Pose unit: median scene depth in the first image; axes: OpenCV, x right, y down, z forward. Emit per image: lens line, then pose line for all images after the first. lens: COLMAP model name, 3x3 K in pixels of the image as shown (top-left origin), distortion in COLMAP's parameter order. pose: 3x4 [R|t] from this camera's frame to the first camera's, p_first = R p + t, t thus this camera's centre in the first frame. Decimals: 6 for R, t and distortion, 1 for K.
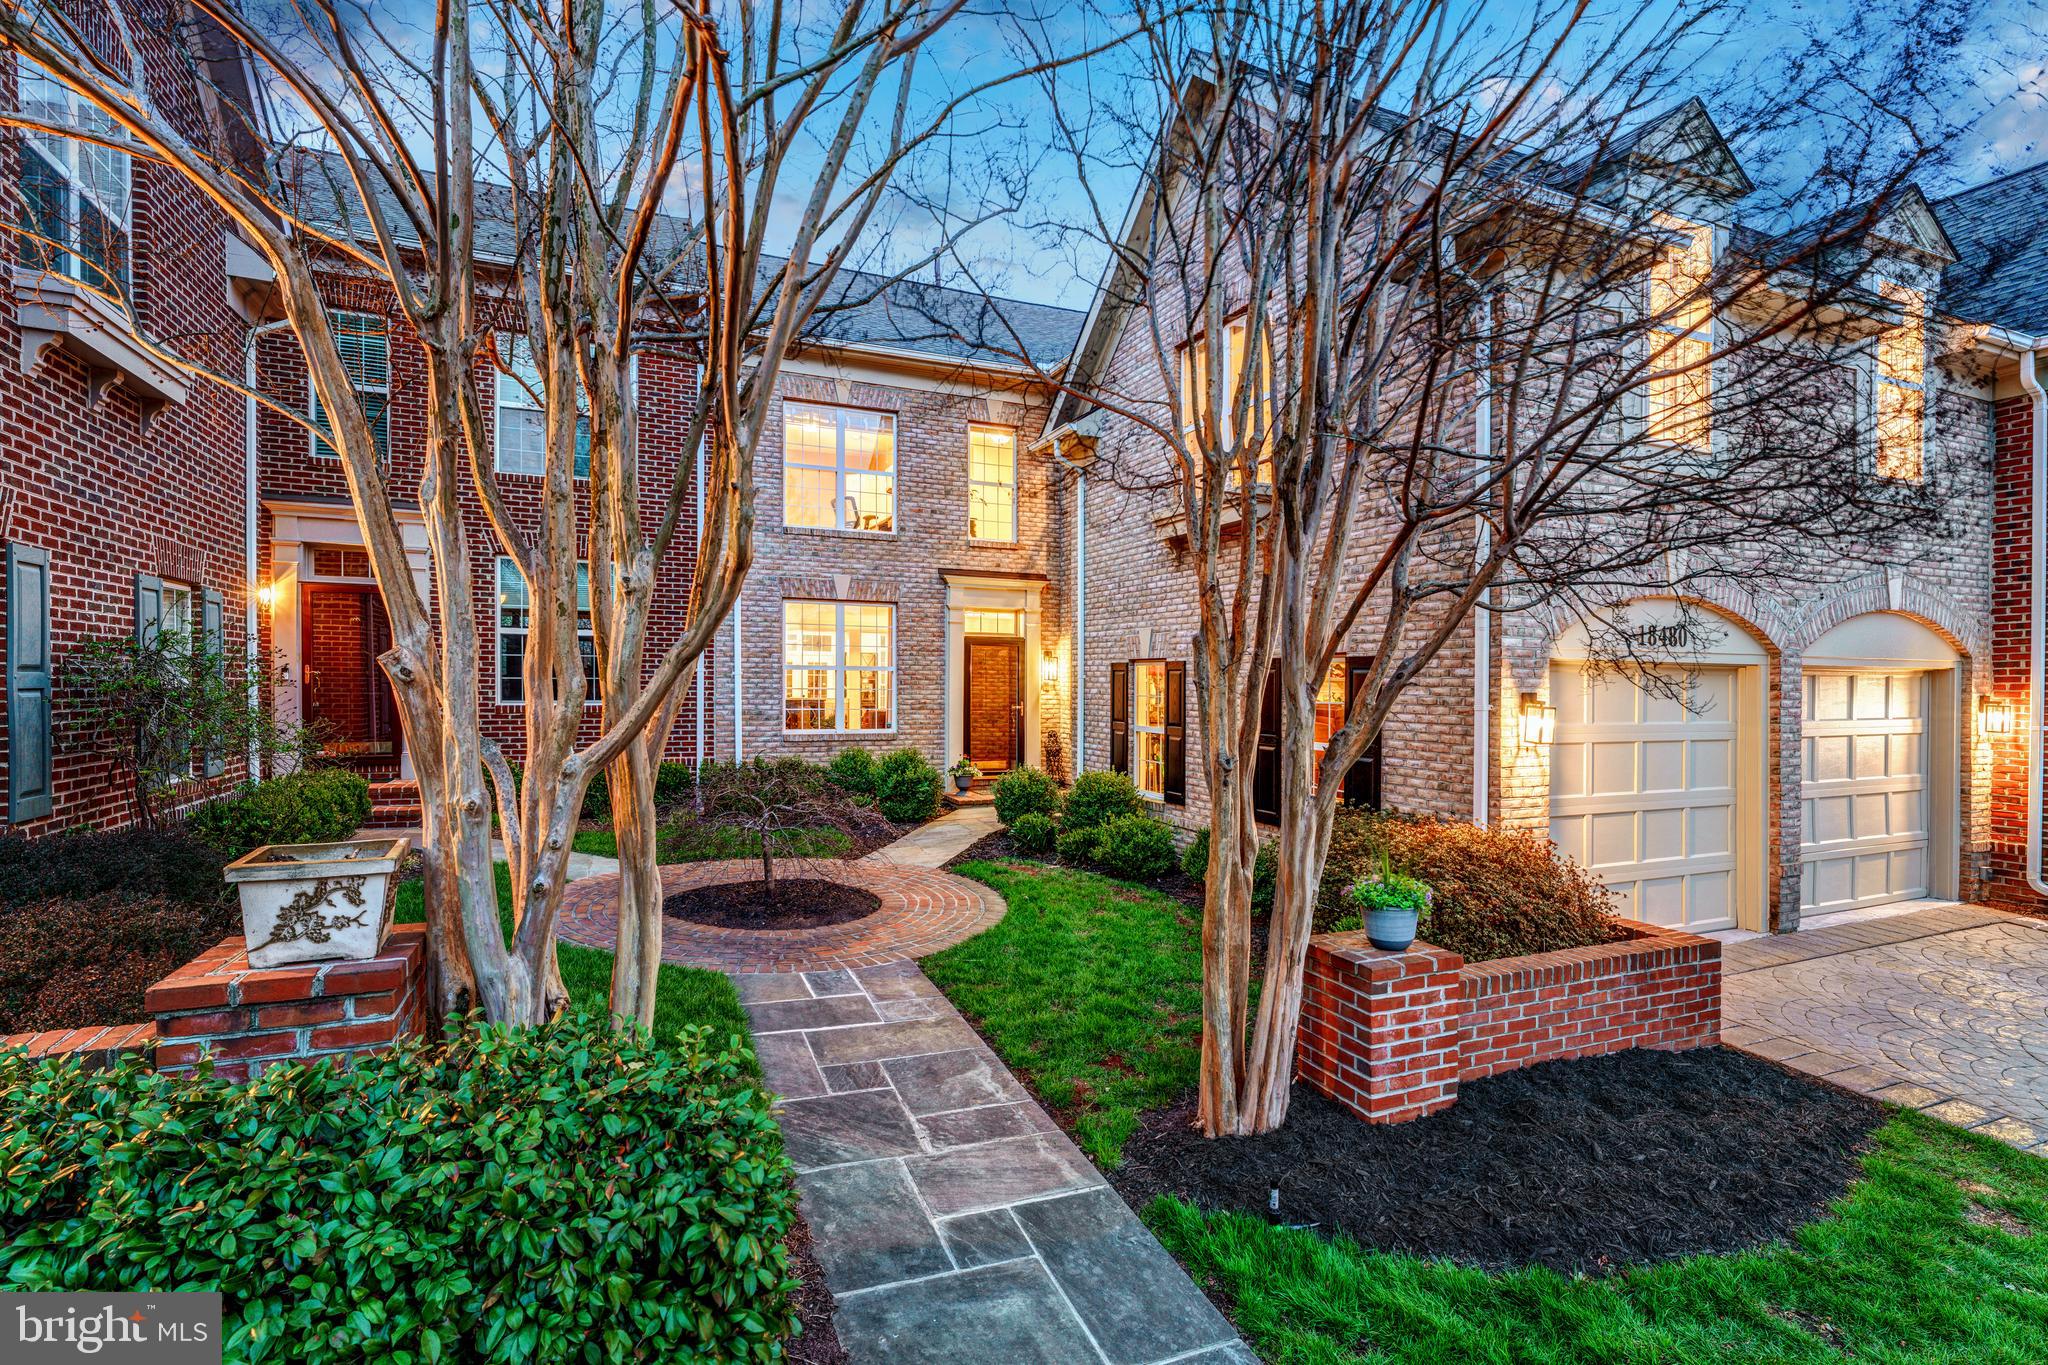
lens RADIAL K [[946.7, 0, 1027.6], [0, 946.7, 672.1], [0, 0, 1]] dist [0.001328, -0.000064]
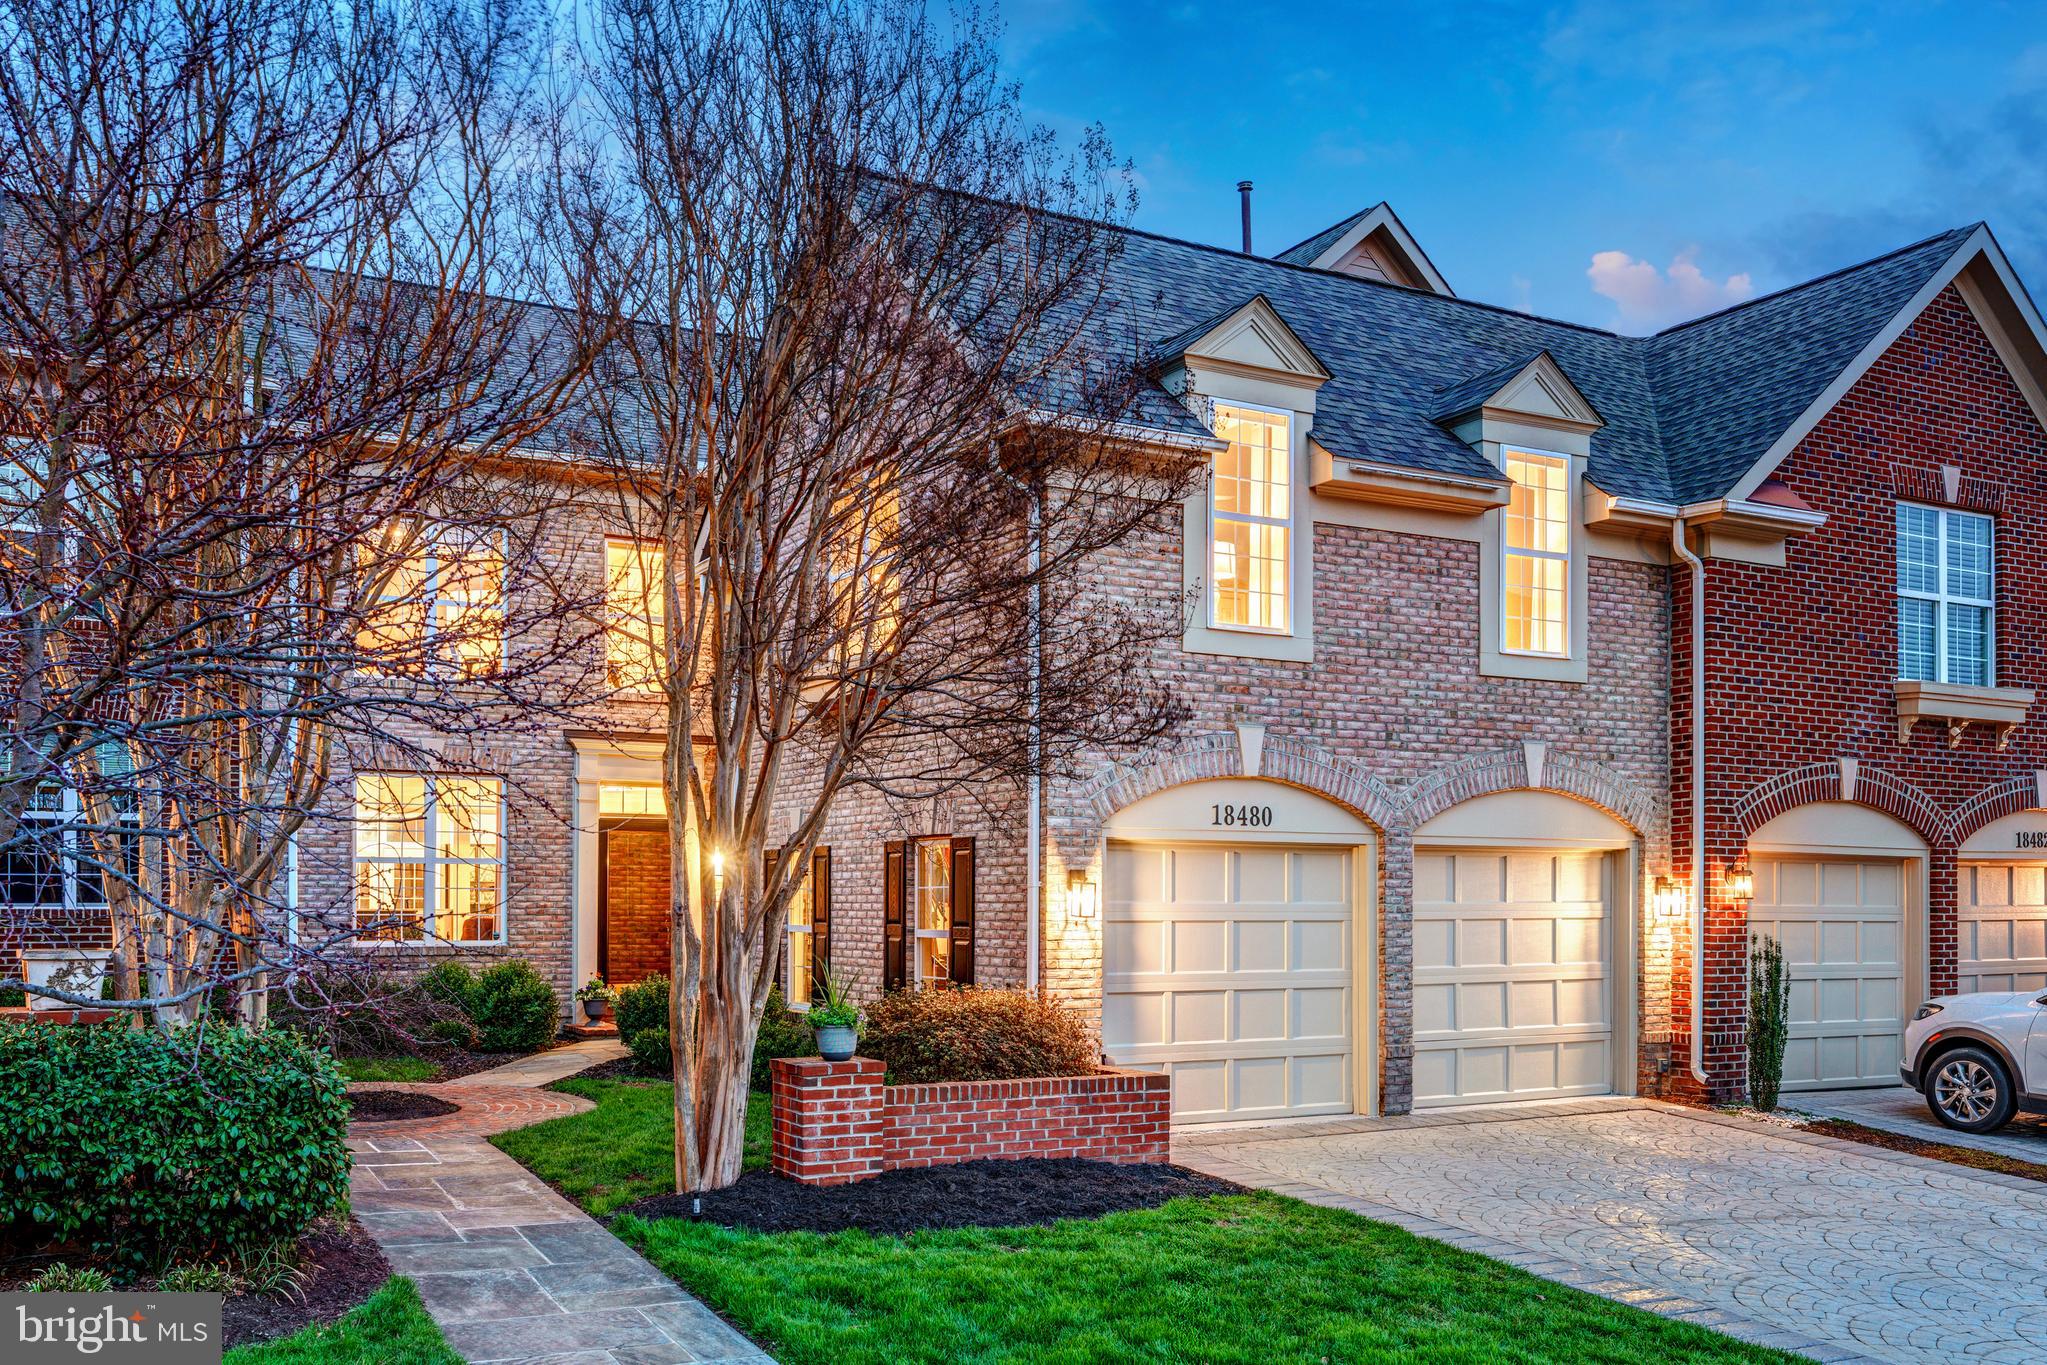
lens RADIAL K [[1800.4, 0, 1000.2], [0, 1800.4, 826.2], [0, 0, 1]] dist [0.007848, 0.002134]
pose [[0.996006, -0.004274, 0.089184, 0.213422], [0.007199, 0.999446, -0.032503, 0.030494], [-0.088996, 0.033015, 0.995485, -0.800994]]
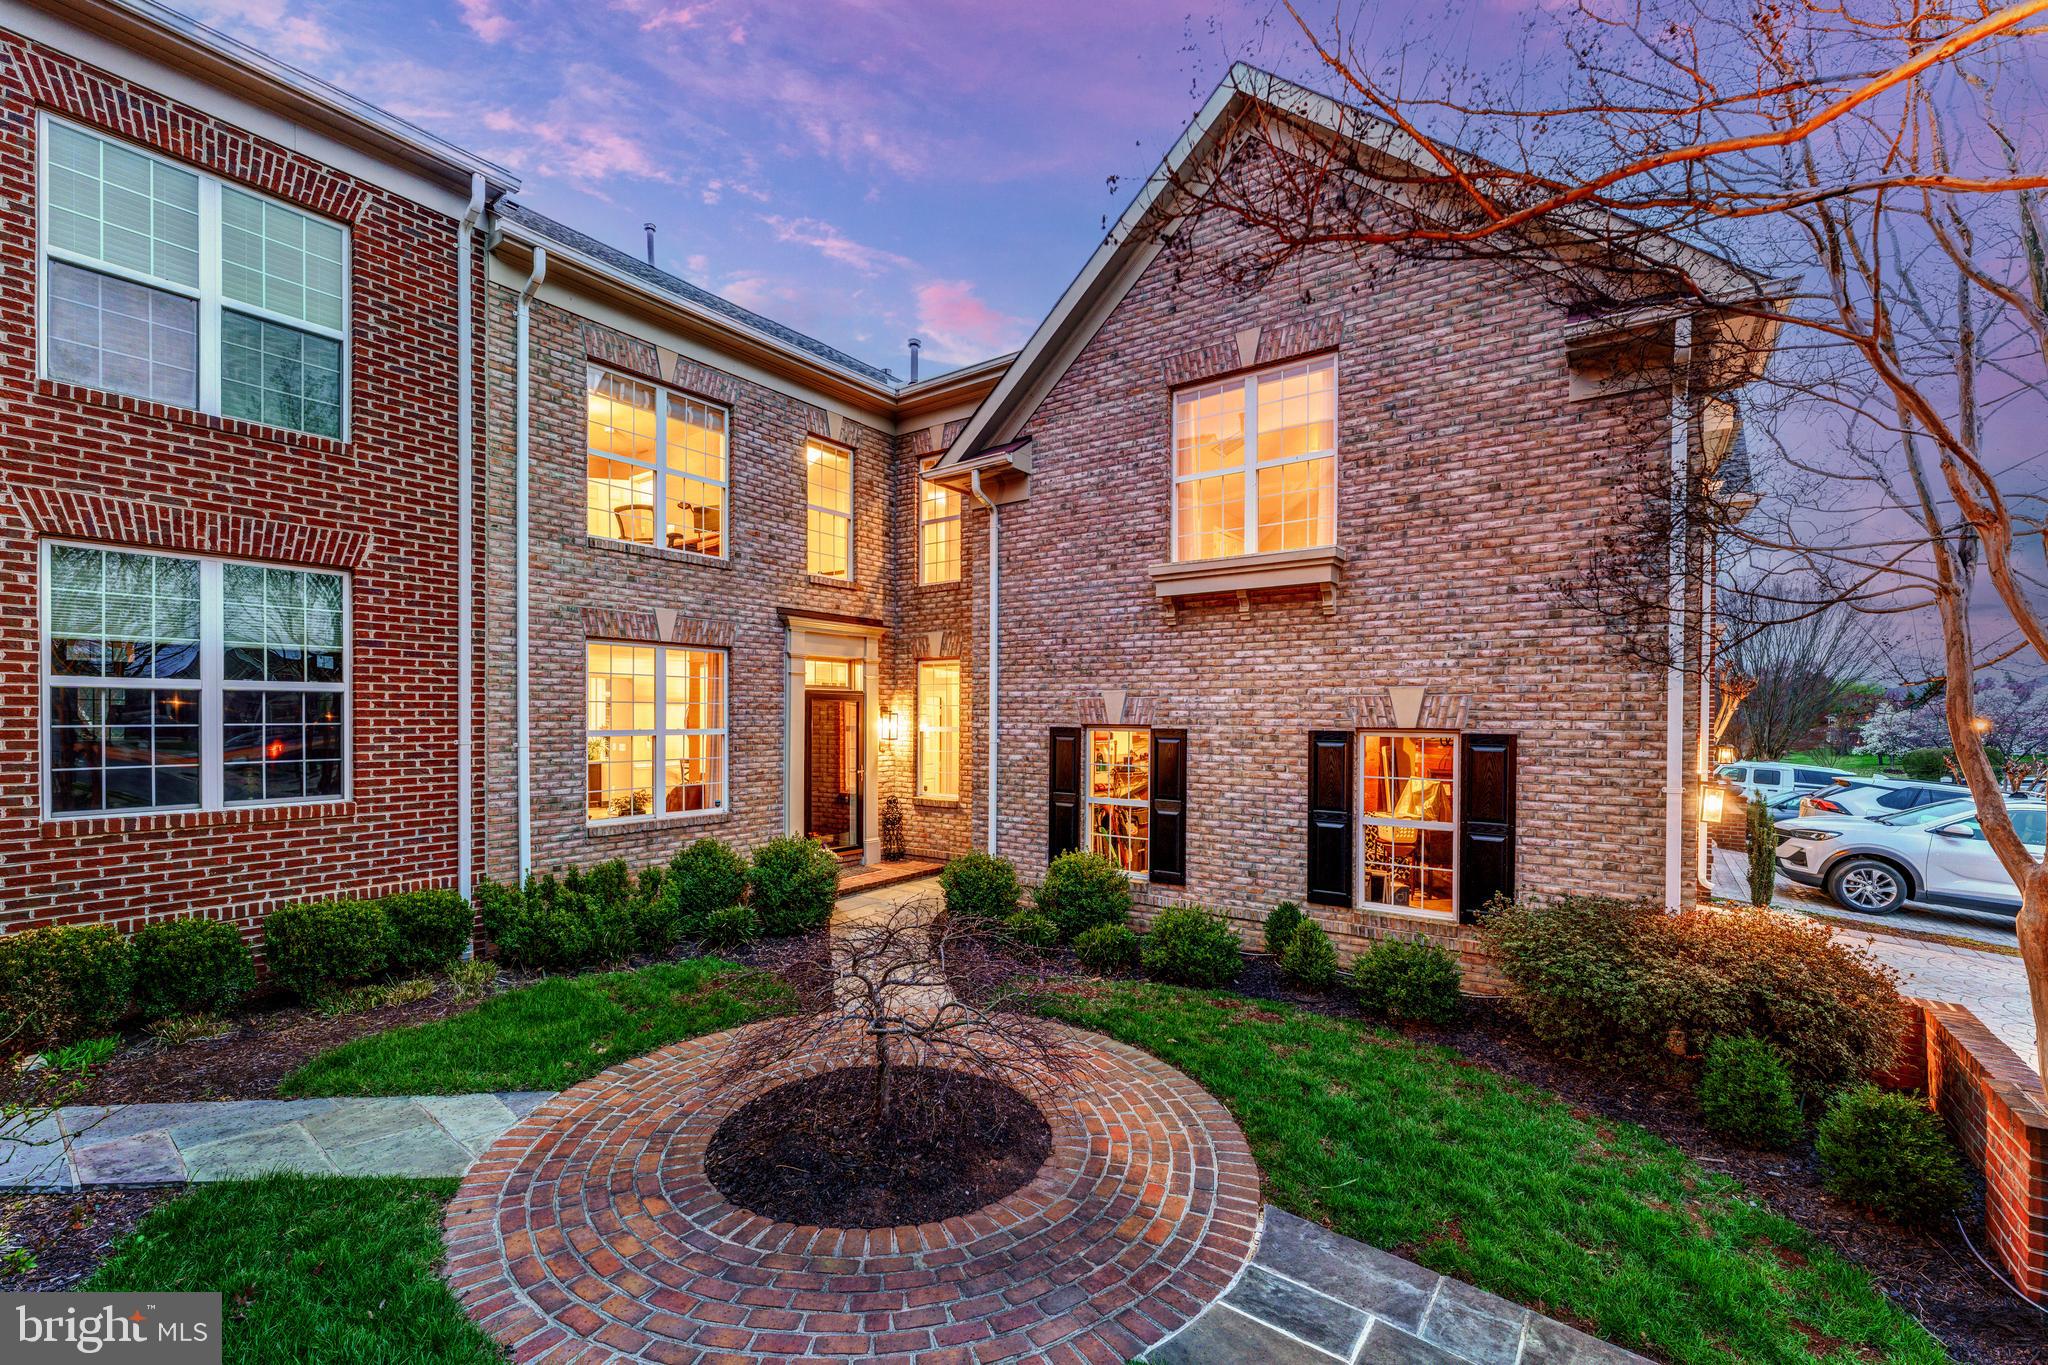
lens RADIAL K [[832.5, 0, 1025.9], [0, 832.5, 704.3], [0, 0, 1]] dist [0.002698, 0.000414]
pose [[0.862793, -0.000091, 0.505557, -0.461207], [-0.000172, 1.000000, 0.000474, -0.044171], [-0.505557, -0.000496, 0.862793, 0.460536]]
